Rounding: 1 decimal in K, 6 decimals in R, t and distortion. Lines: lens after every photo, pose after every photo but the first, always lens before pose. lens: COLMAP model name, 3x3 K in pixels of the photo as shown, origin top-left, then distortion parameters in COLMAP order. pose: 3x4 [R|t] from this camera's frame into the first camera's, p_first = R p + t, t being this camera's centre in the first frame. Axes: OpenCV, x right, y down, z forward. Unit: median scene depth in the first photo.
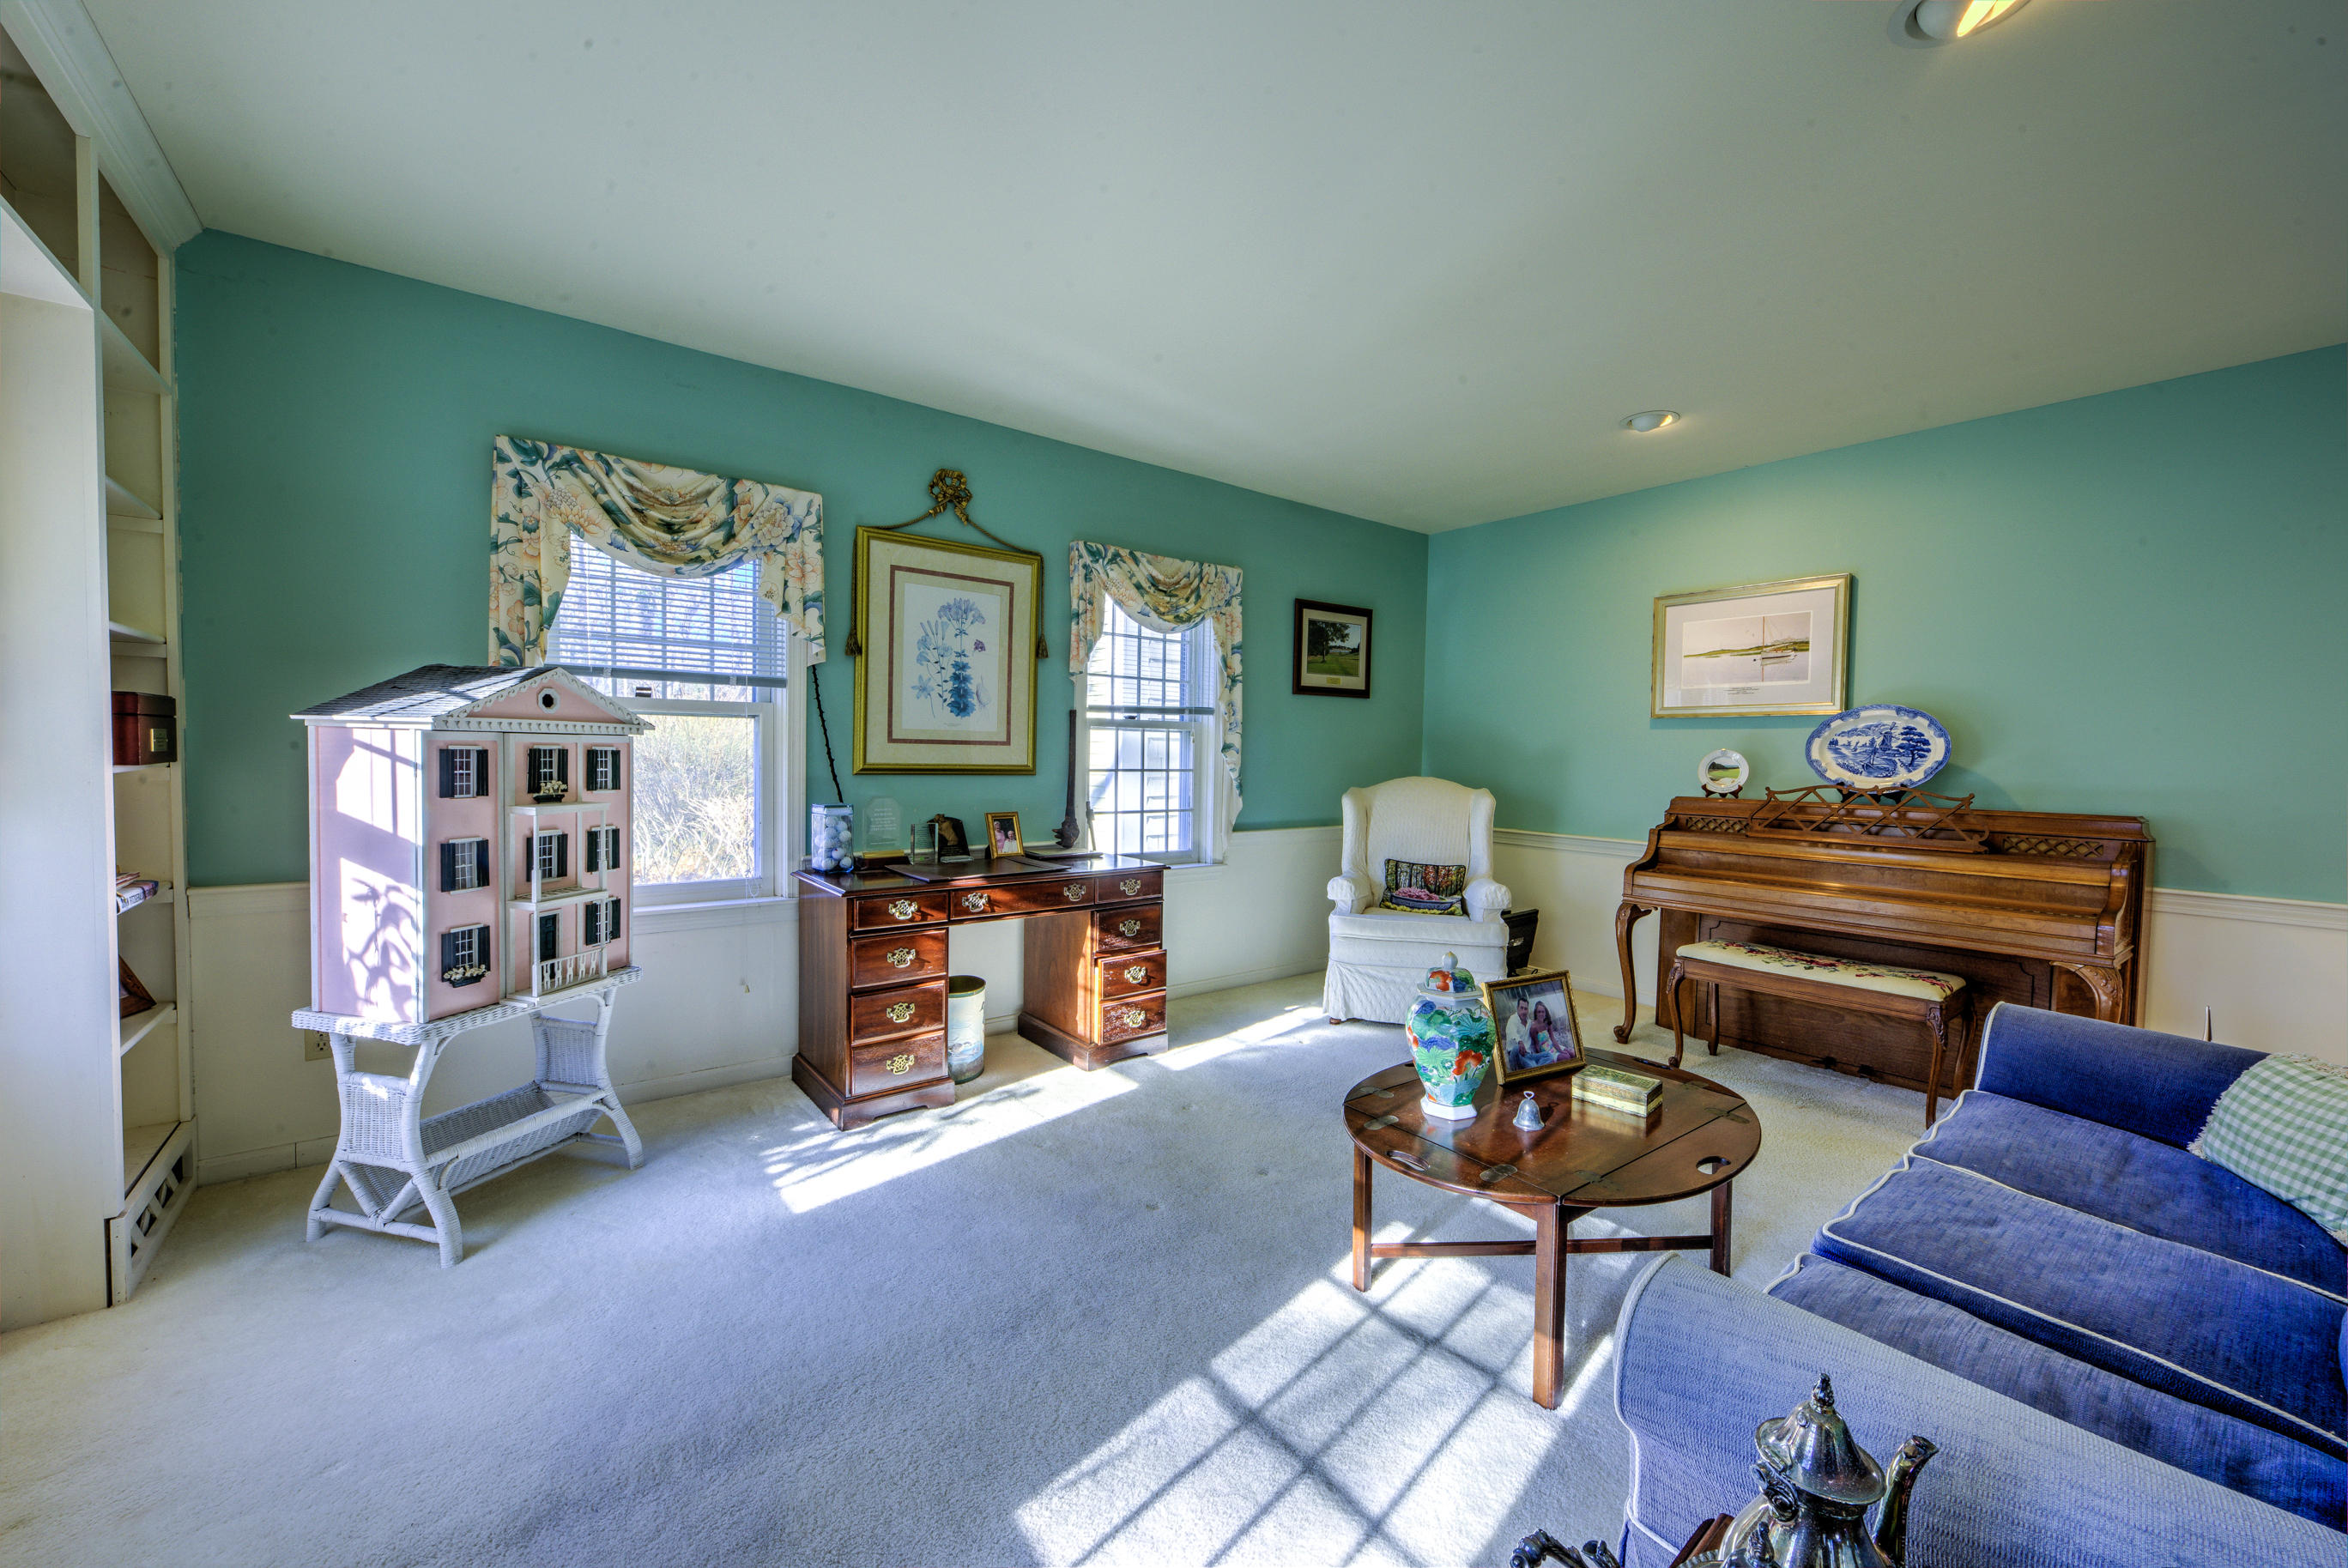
lens RADIAL K [[914.8, 0, 1210.0], [0, 914.8, 790.2], [0, 0, 1]] dist [0.000368, 0.000001]
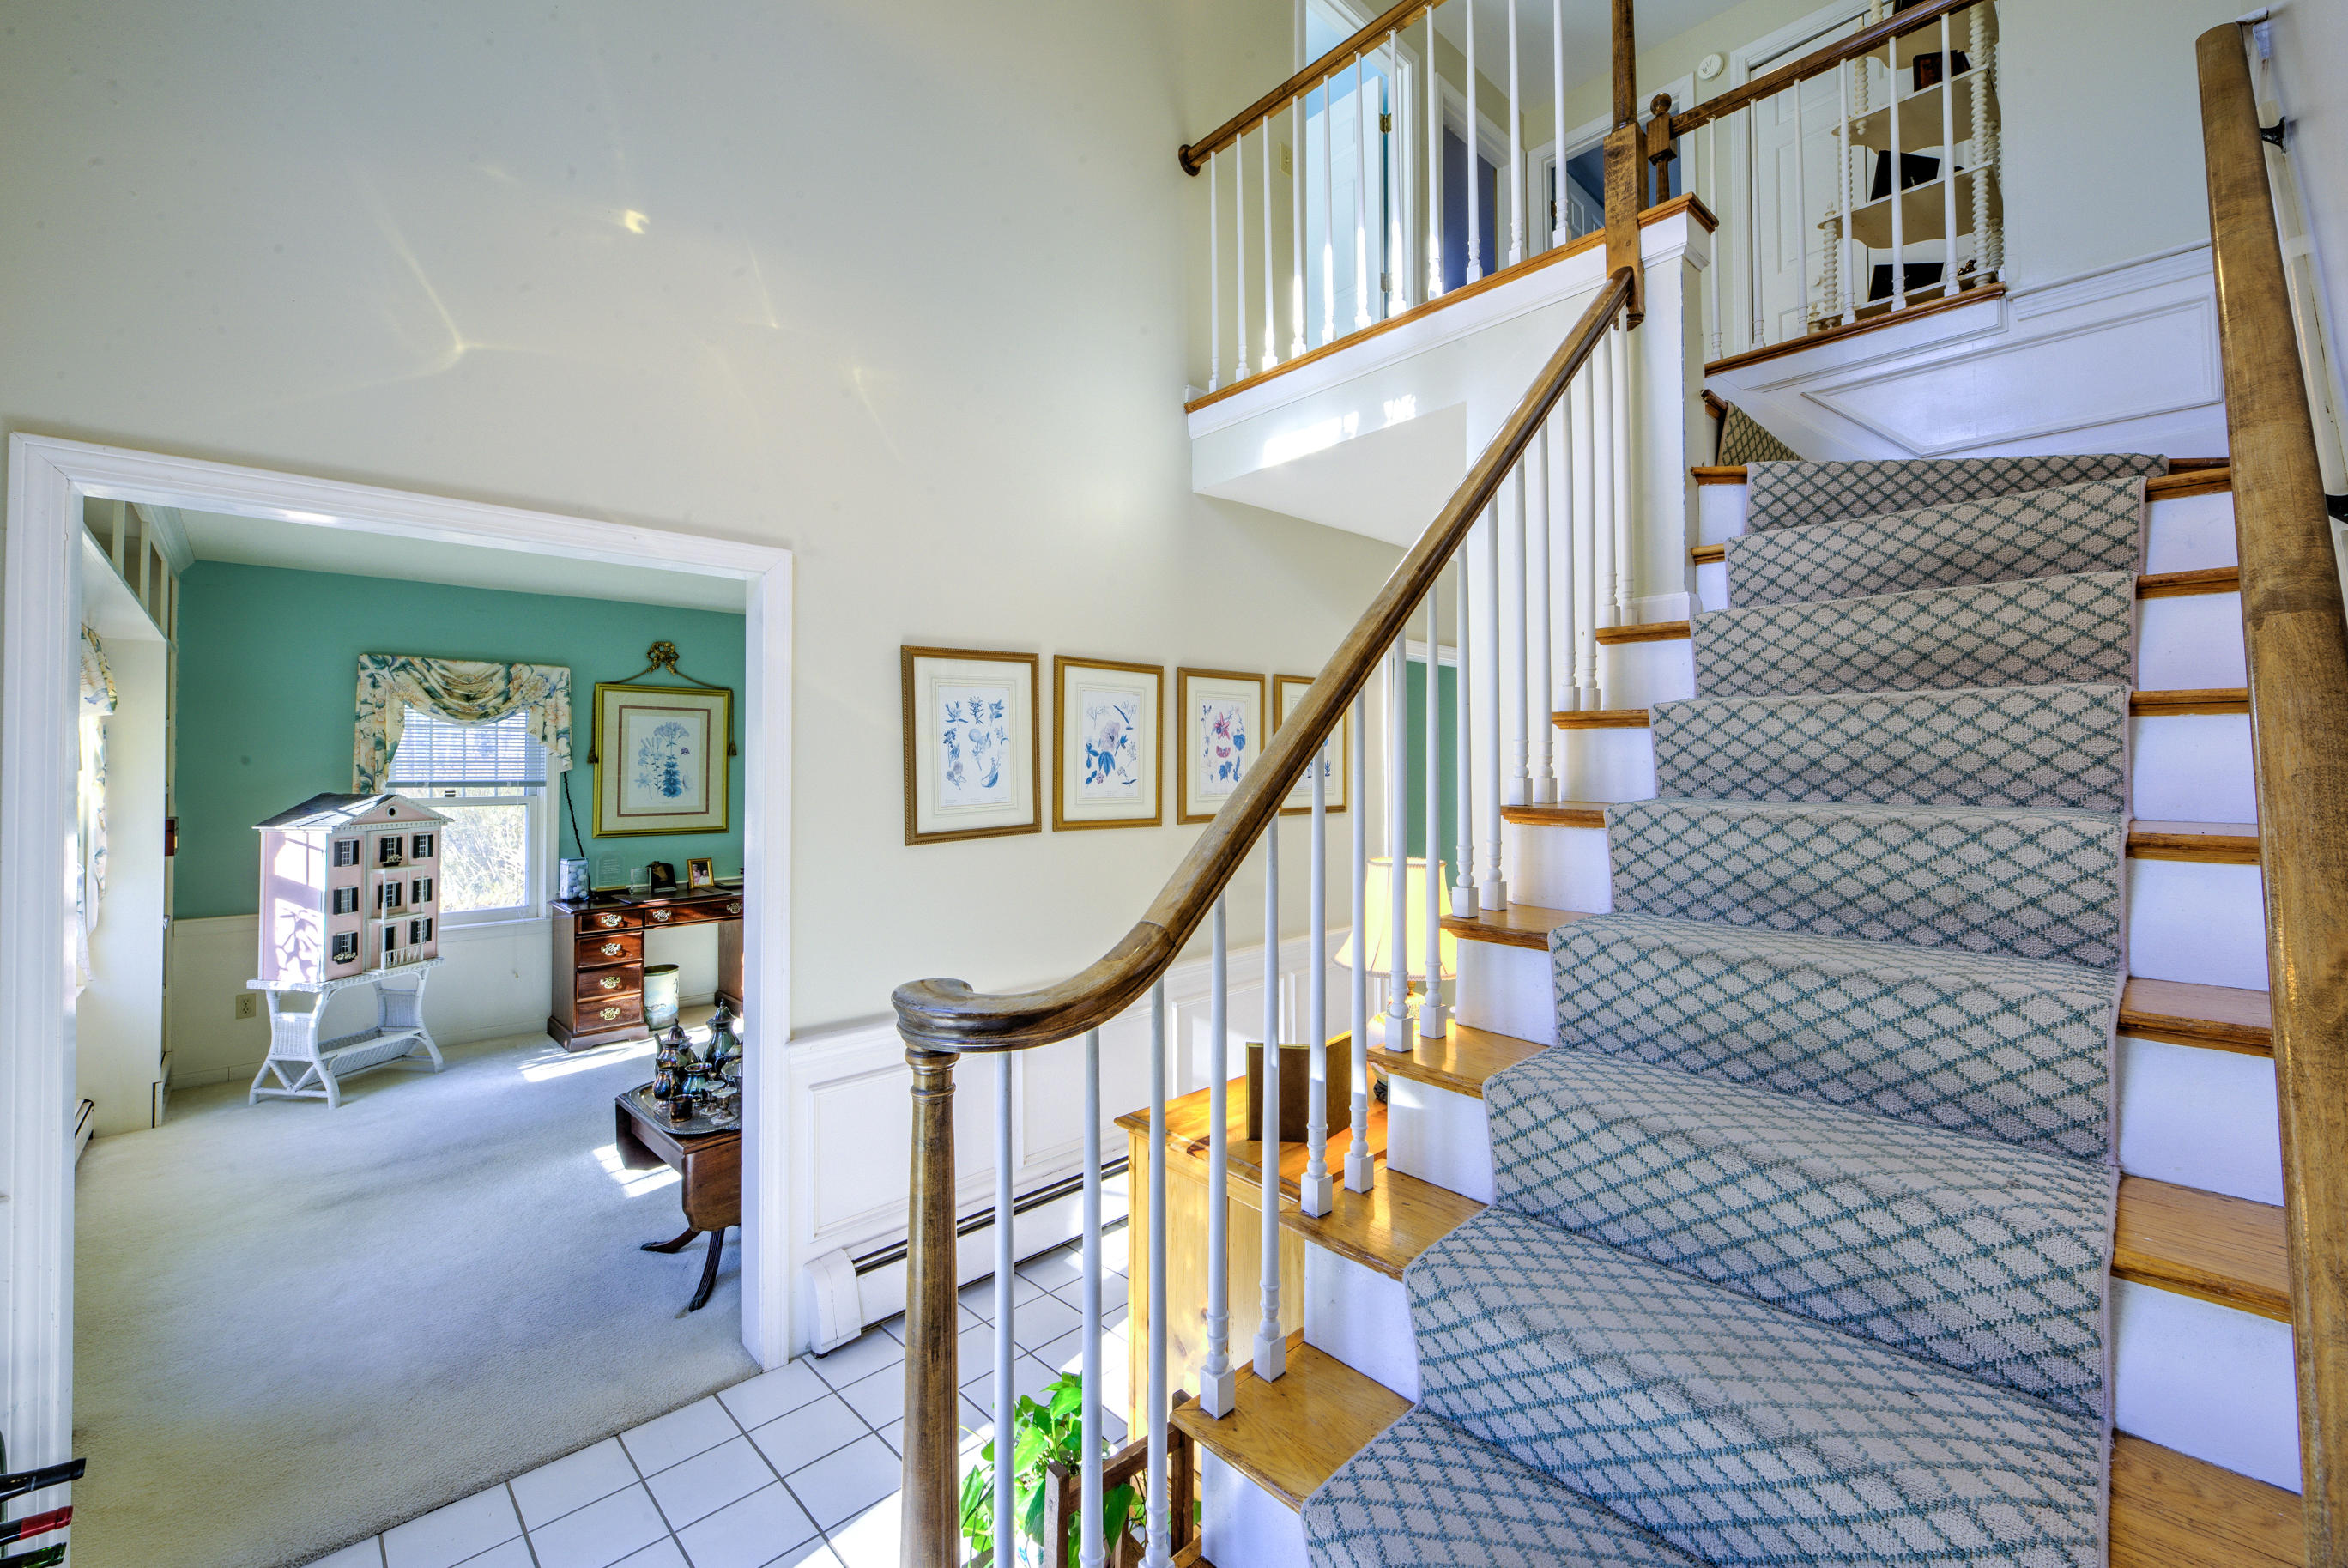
lens RADIAL K [[947.1, 0, 1190.5], [0, 947.1, 756.6], [0, 0, 1]] dist [0.002567, -0.000385]
pose [[0.995156, -0.023288, 0.095505, 0.524468], [0.028798, 0.997974, -0.056726, -0.038370], [-0.093991, 0.059202, 0.993811, -0.793572]]
